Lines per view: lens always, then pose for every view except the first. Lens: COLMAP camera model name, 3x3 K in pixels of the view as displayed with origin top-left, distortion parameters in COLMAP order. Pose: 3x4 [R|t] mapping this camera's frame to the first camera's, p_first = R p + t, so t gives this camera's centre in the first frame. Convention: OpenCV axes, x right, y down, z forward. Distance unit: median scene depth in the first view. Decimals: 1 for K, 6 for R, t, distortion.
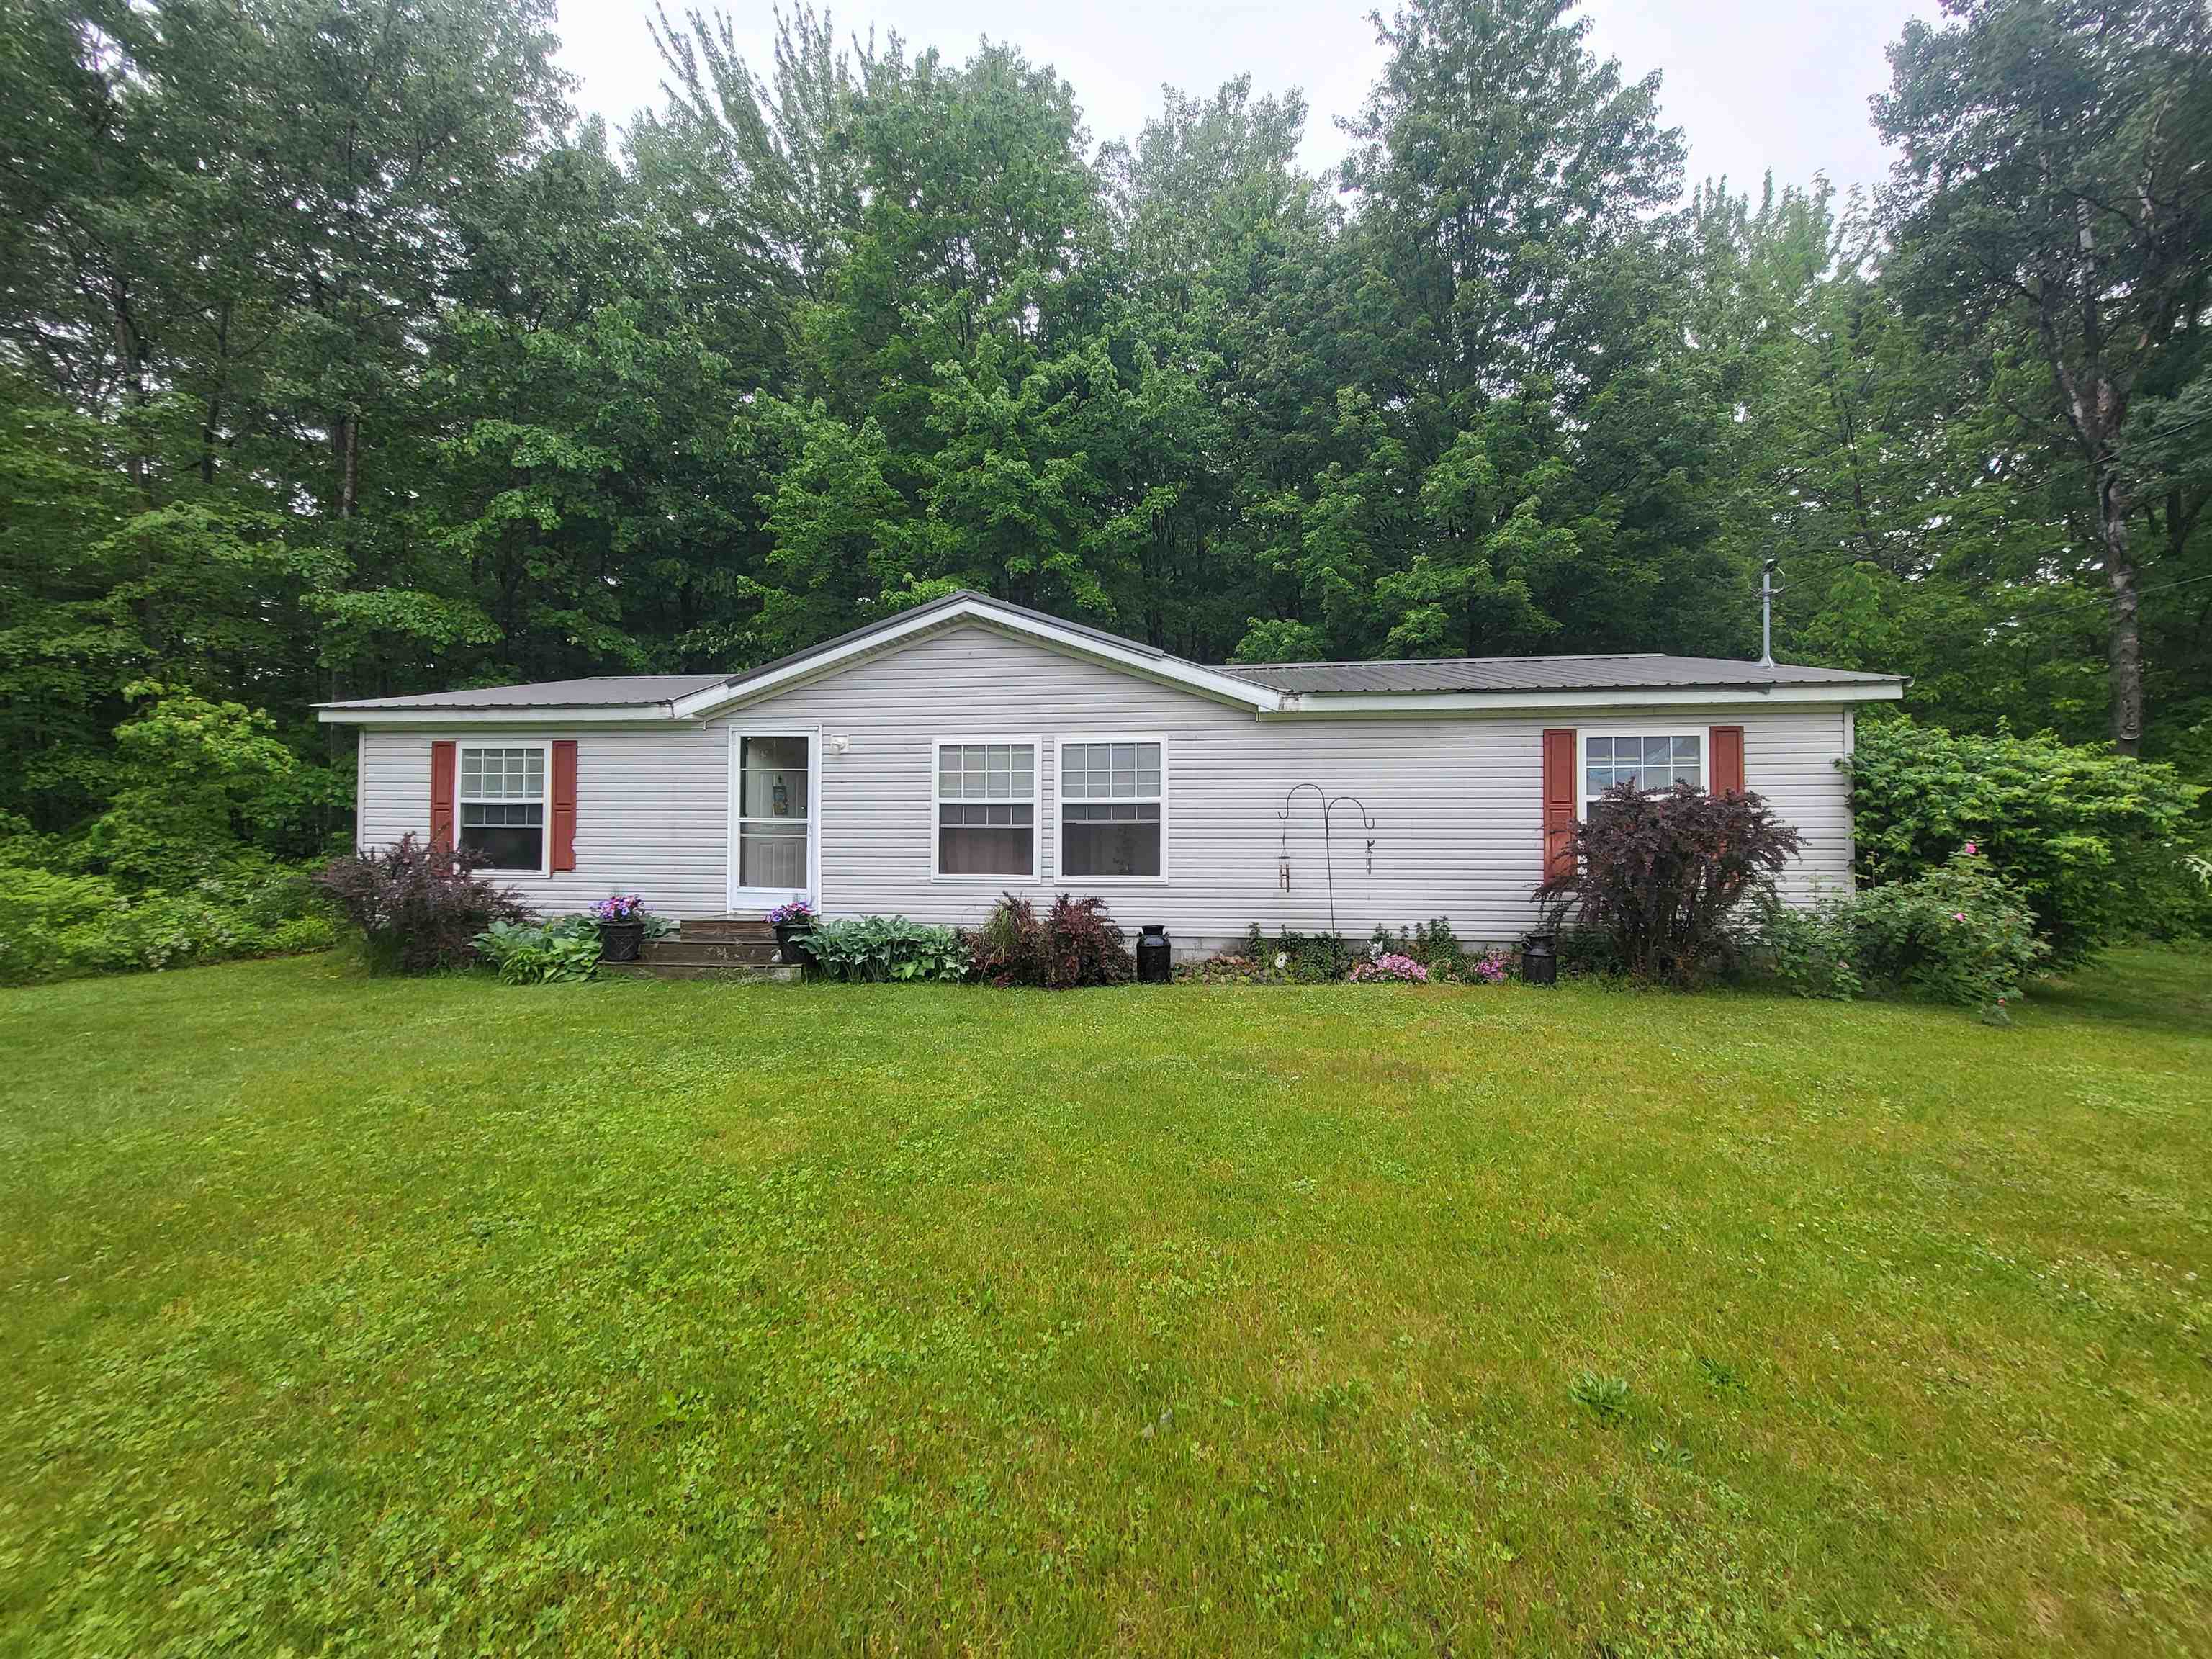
lens RADIAL K [[865.5, 0, 1112.5], [0, 865.5, 834.1], [0, 0, 1]] dist [0.002244, -0.000002]
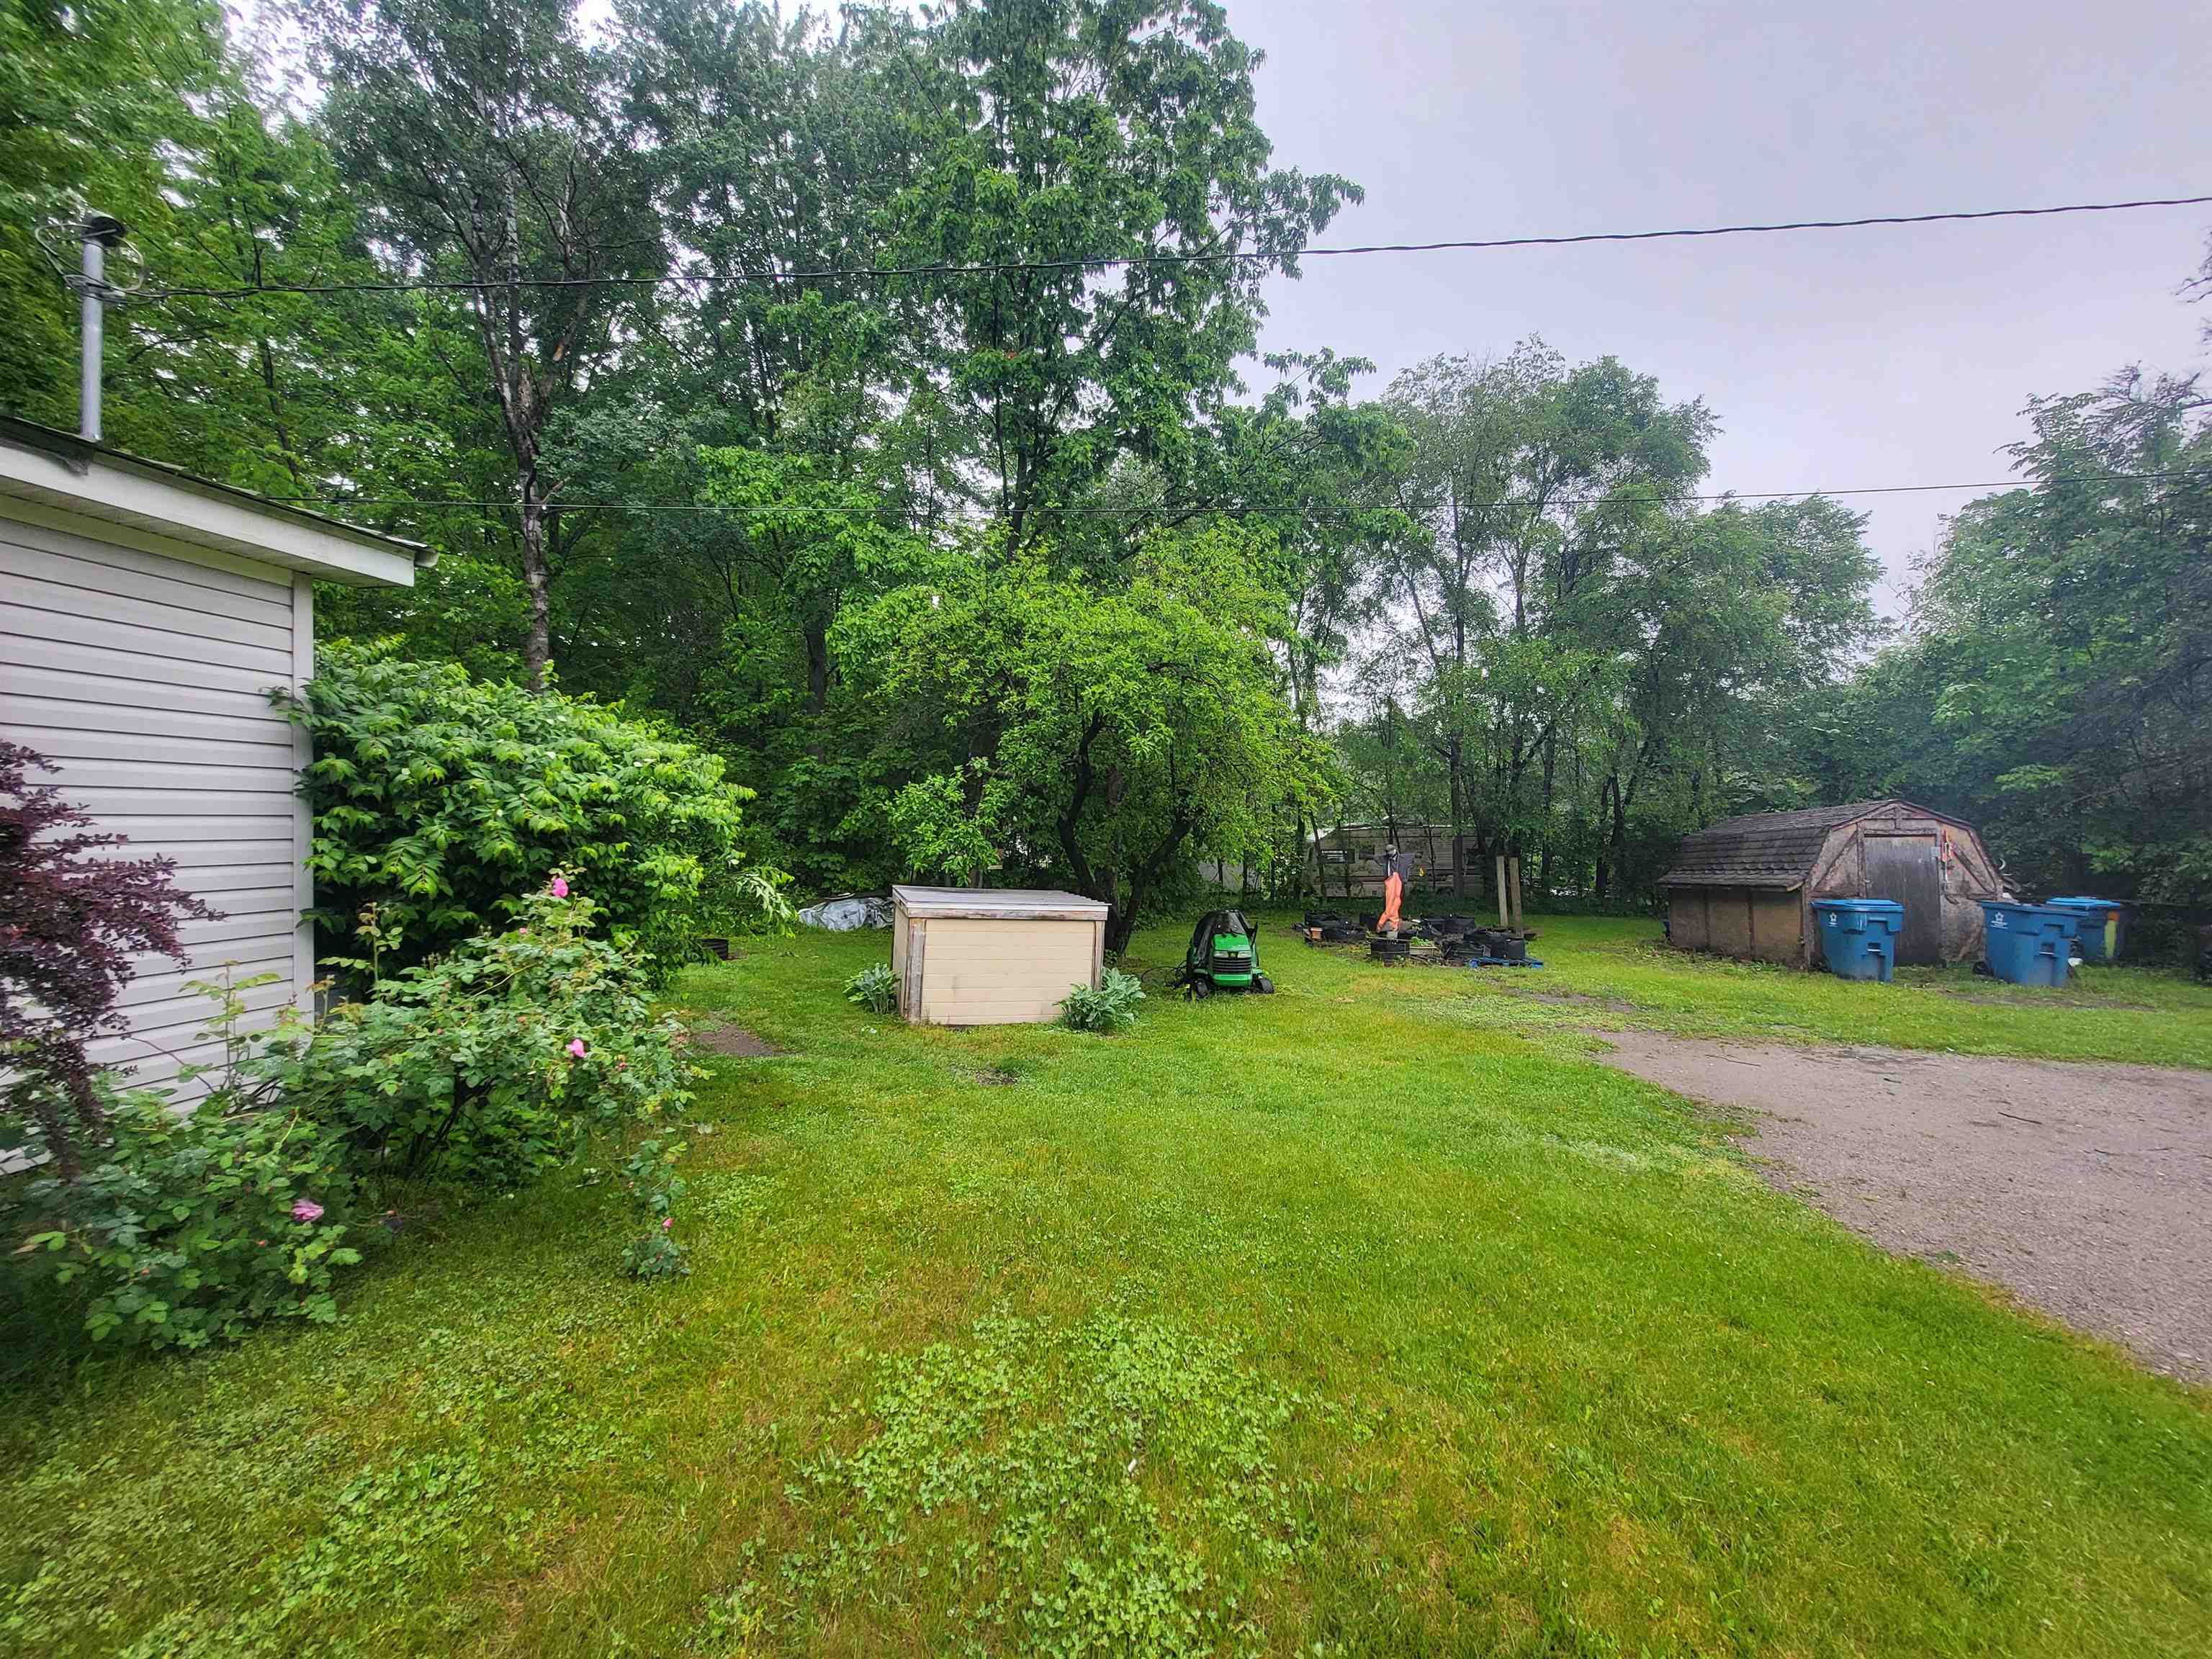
lens RADIAL K [[865.5, 0, 1118.1], [0, 865.5, 824.8], [0, 0, 1]] dist [0.002244, -0.000002]
pose [[0.070164, 0.002588, 0.997532, 0.427218], [-0.011720, 0.999930, -0.001770, -0.020304], [-0.997467, -0.011567, 0.070189, 0.543599]]
